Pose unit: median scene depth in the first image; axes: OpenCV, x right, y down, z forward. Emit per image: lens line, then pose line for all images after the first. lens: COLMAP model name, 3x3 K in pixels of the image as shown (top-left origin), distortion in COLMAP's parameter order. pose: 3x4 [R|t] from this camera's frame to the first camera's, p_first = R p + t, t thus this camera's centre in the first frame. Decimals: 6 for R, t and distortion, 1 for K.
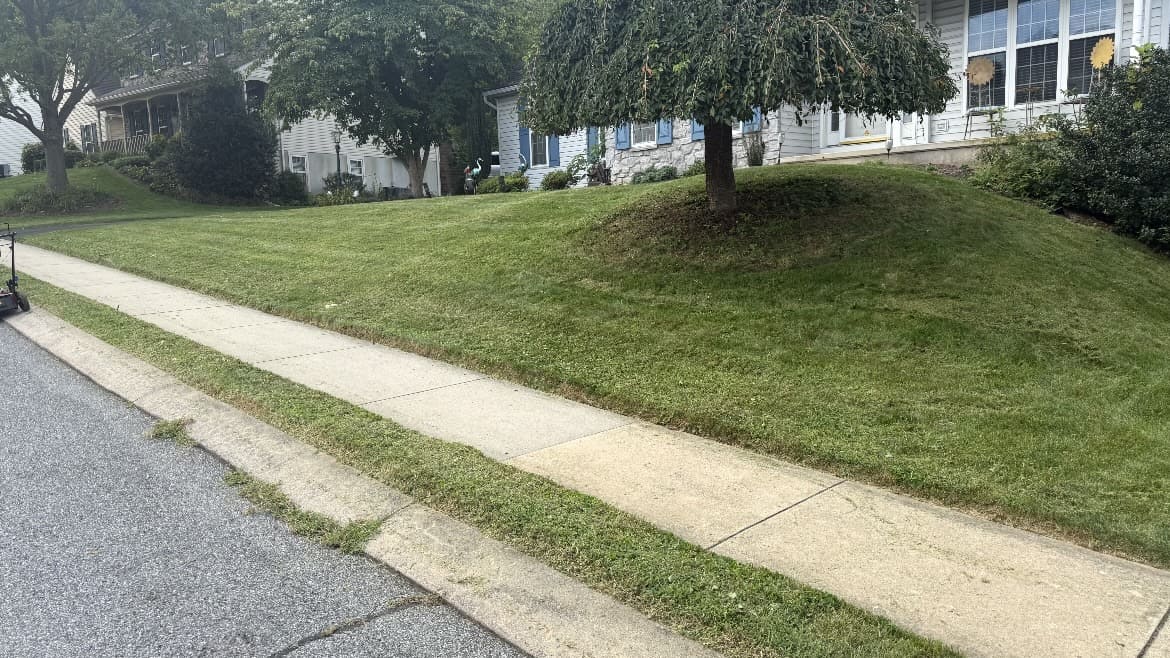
lens RADIAL K [[856.8, 0, 592.5], [0, 856.8, 355.3], [0, 0, 1]] dist [0.127374, -0.242051]
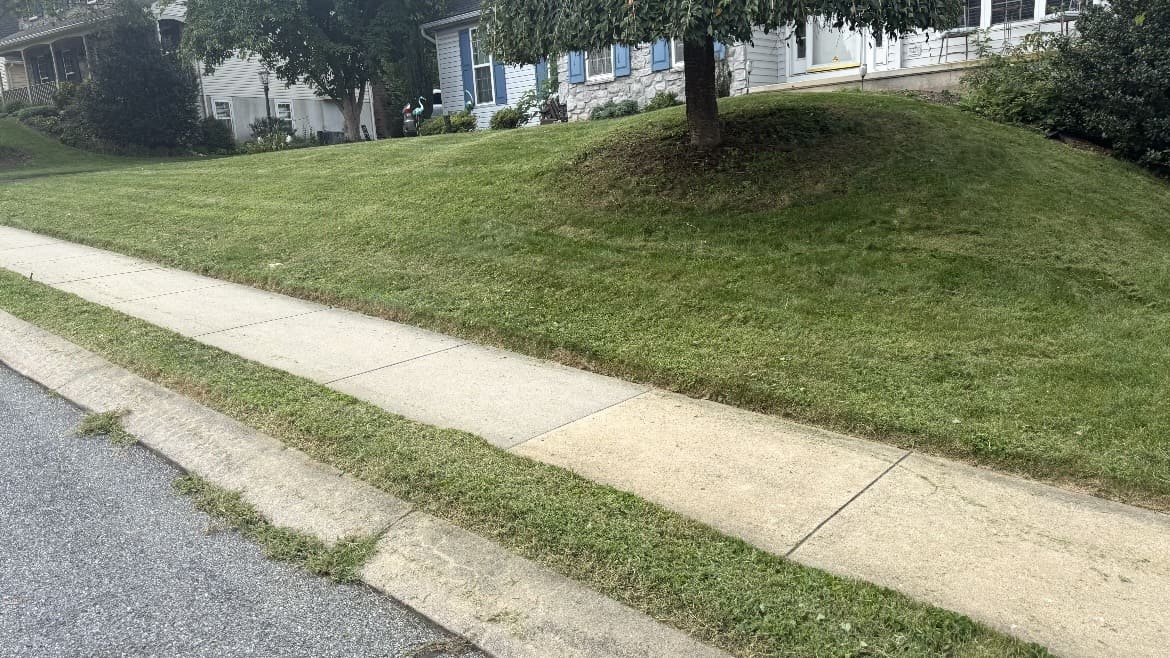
lens RADIAL K [[821.1, 0, 579.3], [0, 821.1, 348.3], [0, 0, 1]] dist [0.081122, -0.119984]
pose [[0.996544, -0.045298, 0.069631, -0.059760], [0.040505, 0.996810, 0.068765, -0.019757], [-0.072523, -0.065707, 0.995200, 0.130767]]
